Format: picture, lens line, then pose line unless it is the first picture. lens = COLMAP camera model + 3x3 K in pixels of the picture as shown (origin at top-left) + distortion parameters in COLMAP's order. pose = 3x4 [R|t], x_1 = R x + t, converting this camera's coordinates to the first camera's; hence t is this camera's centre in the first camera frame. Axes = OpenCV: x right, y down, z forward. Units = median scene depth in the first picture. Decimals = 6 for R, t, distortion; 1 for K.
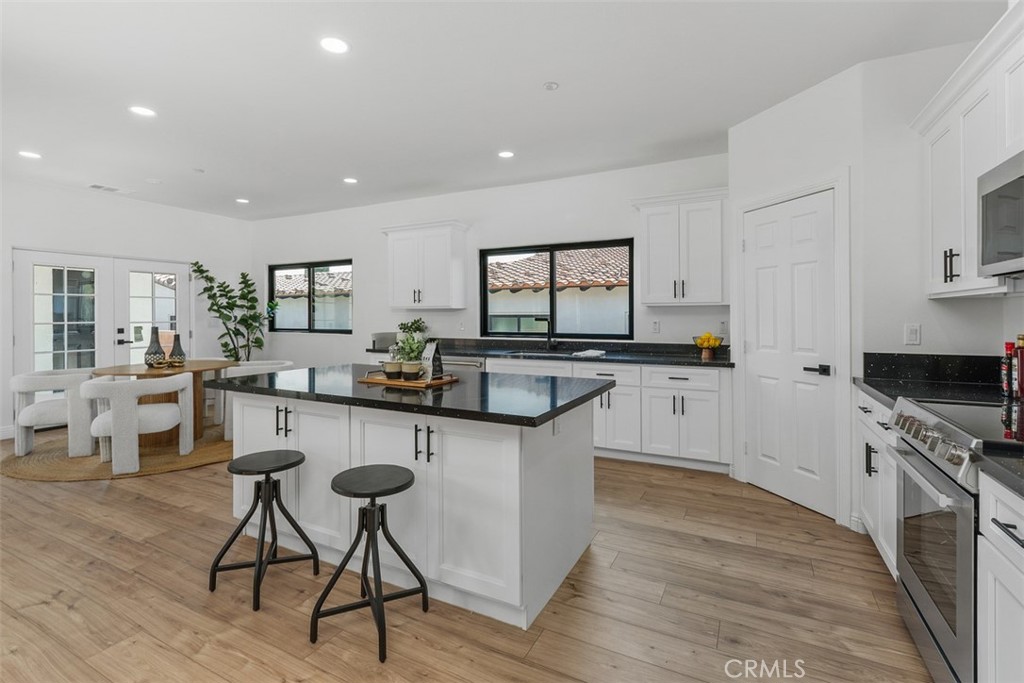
lens RADIAL K [[472.9, 0, 516.2], [0, 472.9, 317.3], [0, 0, 1]] dist [-0.004558, -0.001244]
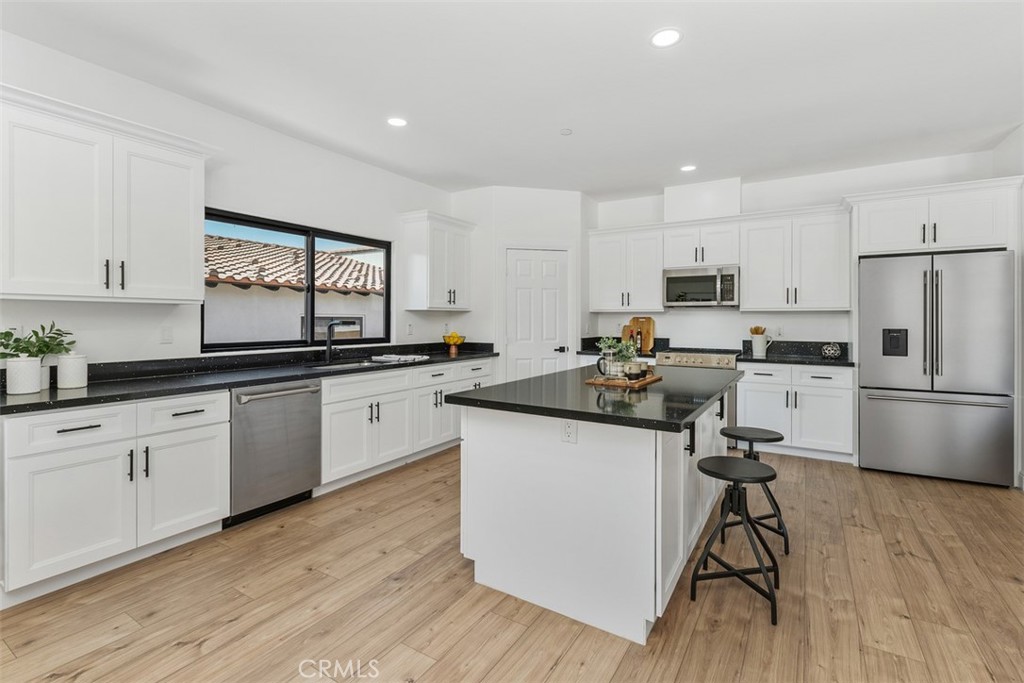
lens RADIAL K [[472.9, 0, 506.4], [0, 472.9, 316.9], [0, 0, 1]] dist [-0.004558, -0.001244]
pose [[0.094157, 0.008395, 0.995522, -0.686617], [0.002125, 0.999960, -0.008634, 0.001910], [-0.995555, 0.002928, 0.094136, 0.613713]]
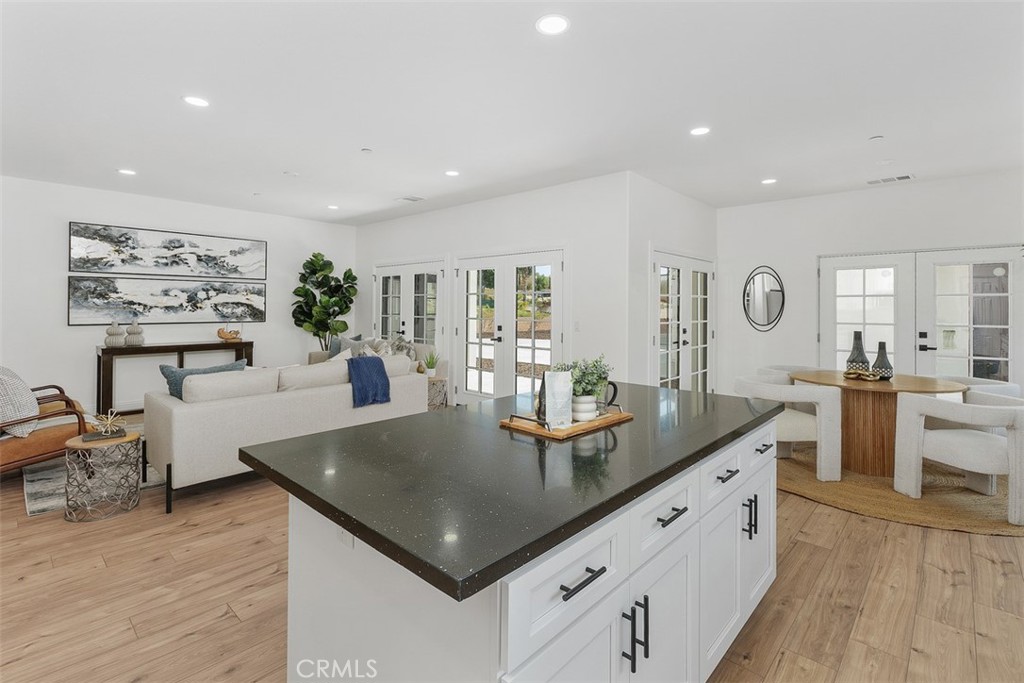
lens RADIAL K [[472.9, 0, 508.5], [0, 472.9, 302.5], [0, 0, 1]] dist [-0.004558, -0.001244]
pose [[-0.279208, -0.012532, -0.960149, 0.240078], [-0.010214, 0.999897, -0.010081, -0.016615], [0.960176, 0.006993, -0.279307, 0.586042]]
